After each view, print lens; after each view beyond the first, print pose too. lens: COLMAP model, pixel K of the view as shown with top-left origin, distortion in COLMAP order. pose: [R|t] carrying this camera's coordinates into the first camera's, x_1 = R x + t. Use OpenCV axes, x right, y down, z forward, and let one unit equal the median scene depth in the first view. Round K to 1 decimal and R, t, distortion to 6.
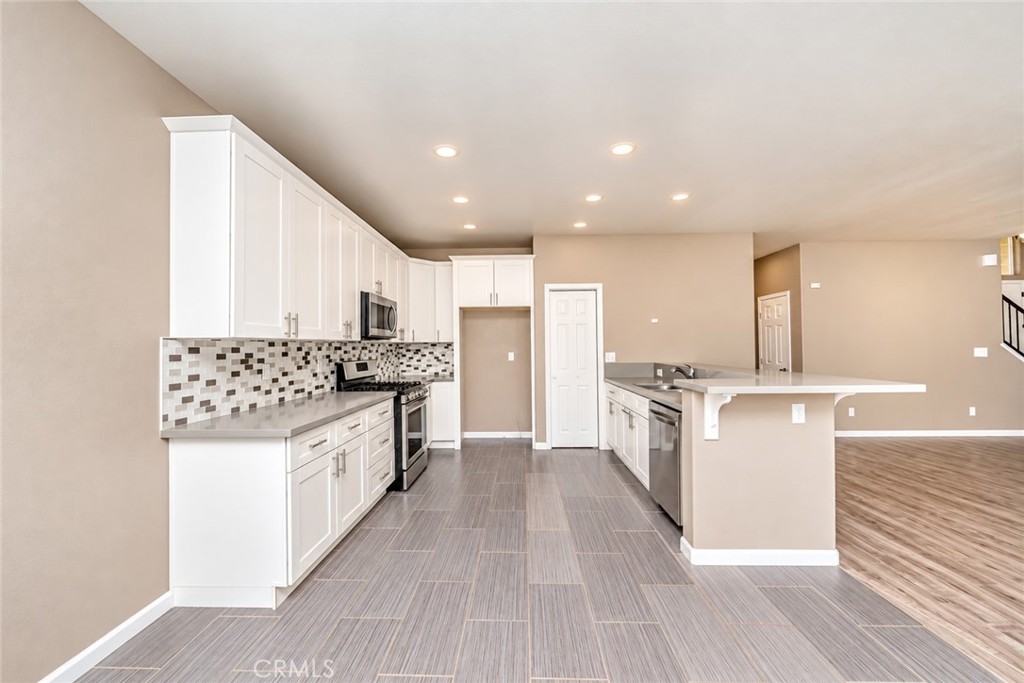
lens RADIAL K [[386.4, 0, 511.7], [0, 386.4, 343.5], [0, 0, 1]] dist [0.000168, 0.000011]
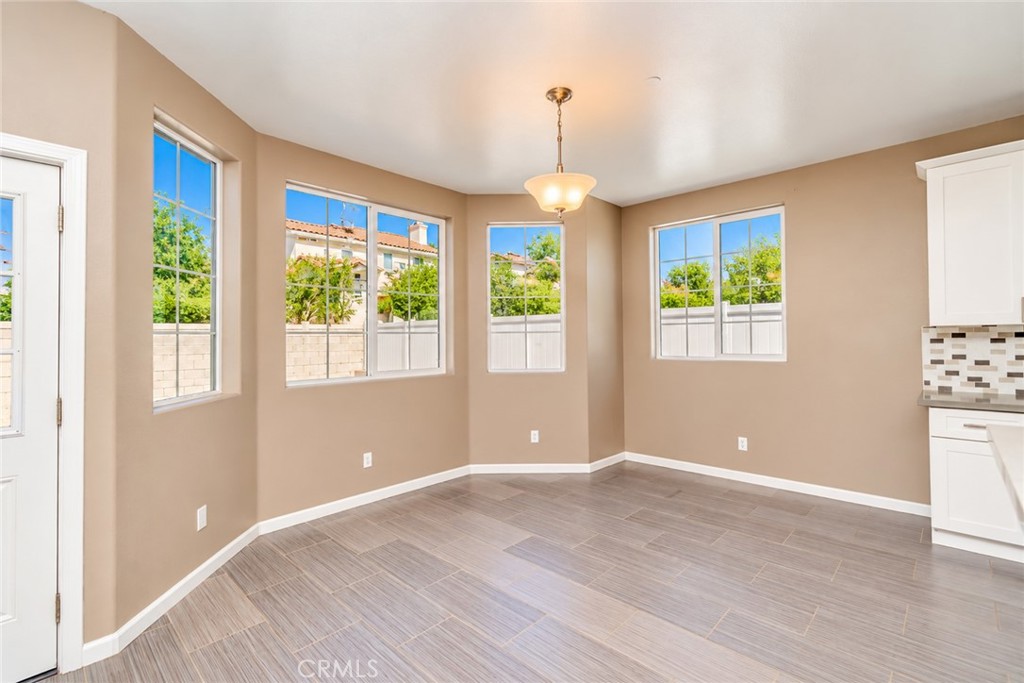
lens RADIAL K [[462.9, 0, 511.6], [0, 462.9, 338.1], [0, 0, 1]] dist [0.000087, 0.000009]
pose [[-0.662034, 0.007313, -0.749438, 1.281368], [0.019885, 0.999772, -0.007810, 0.009824], [0.749210, -0.020073, -0.662028, 0.902801]]
